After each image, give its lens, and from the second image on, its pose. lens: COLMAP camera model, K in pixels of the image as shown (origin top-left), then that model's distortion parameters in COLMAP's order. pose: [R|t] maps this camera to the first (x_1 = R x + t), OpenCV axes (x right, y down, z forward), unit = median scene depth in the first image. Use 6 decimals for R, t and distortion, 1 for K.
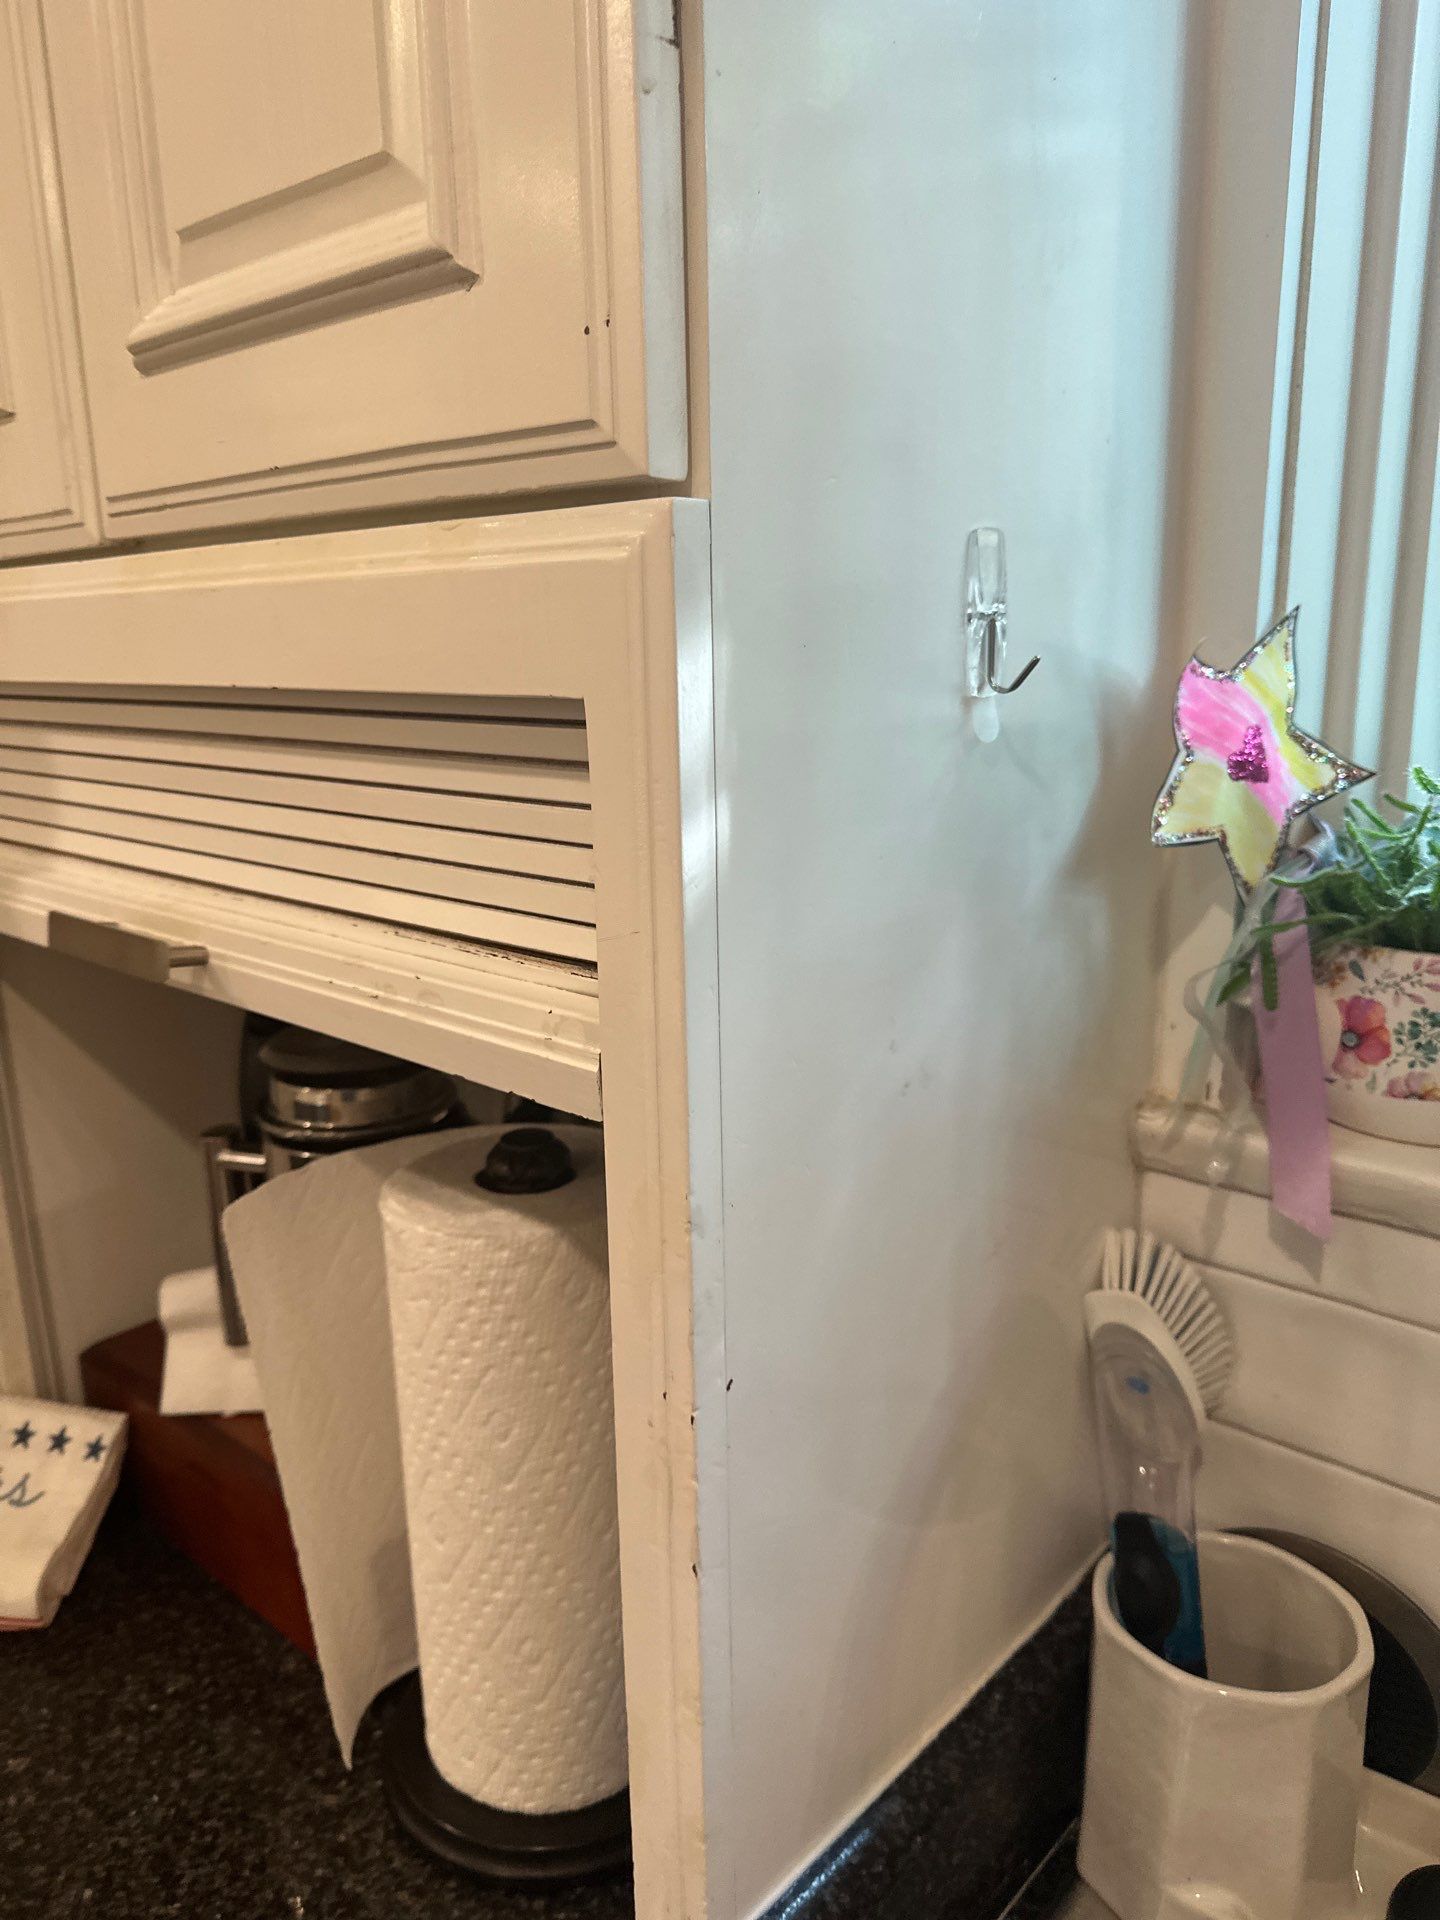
lens RADIAL K [[1348.8, 0, 719.4], [0, 1348.8, 974.0], [0, 0, 1]] dist [0.023777, -0.002361]
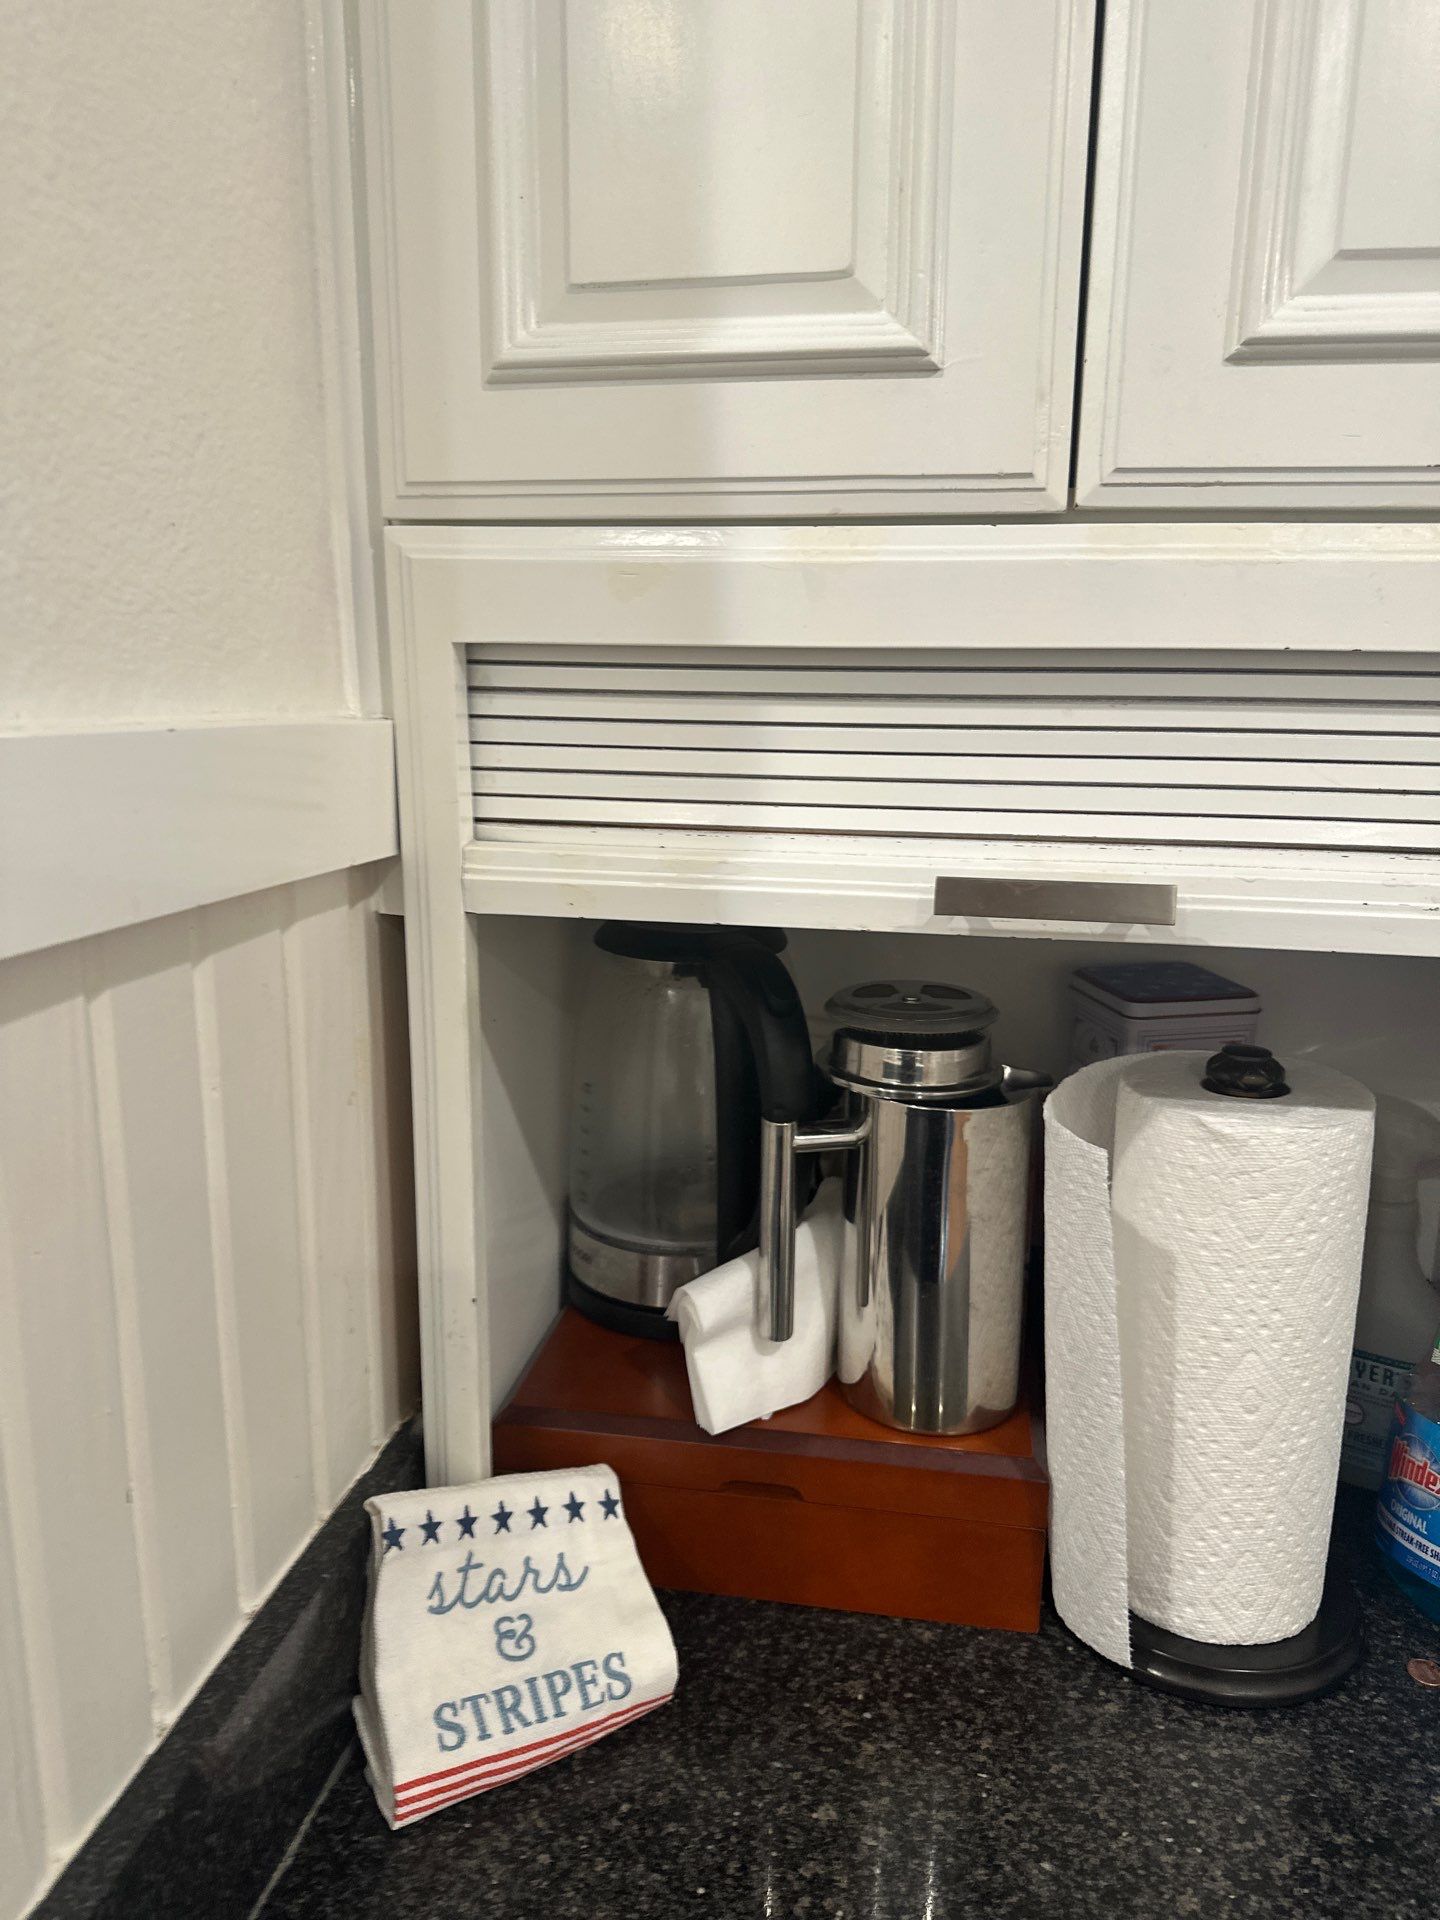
lens RADIAL K [[1296.3, 0, 723.0], [0, 1296.3, 947.6], [0, 0, 1]] dist [0.011001, -0.000826]
pose [[0.843933, -0.075232, 0.531148, -1.112484], [0.097857, 0.995094, -0.014539, 0.004456], [-0.527448, 0.064247, 0.847154, 0.285833]]
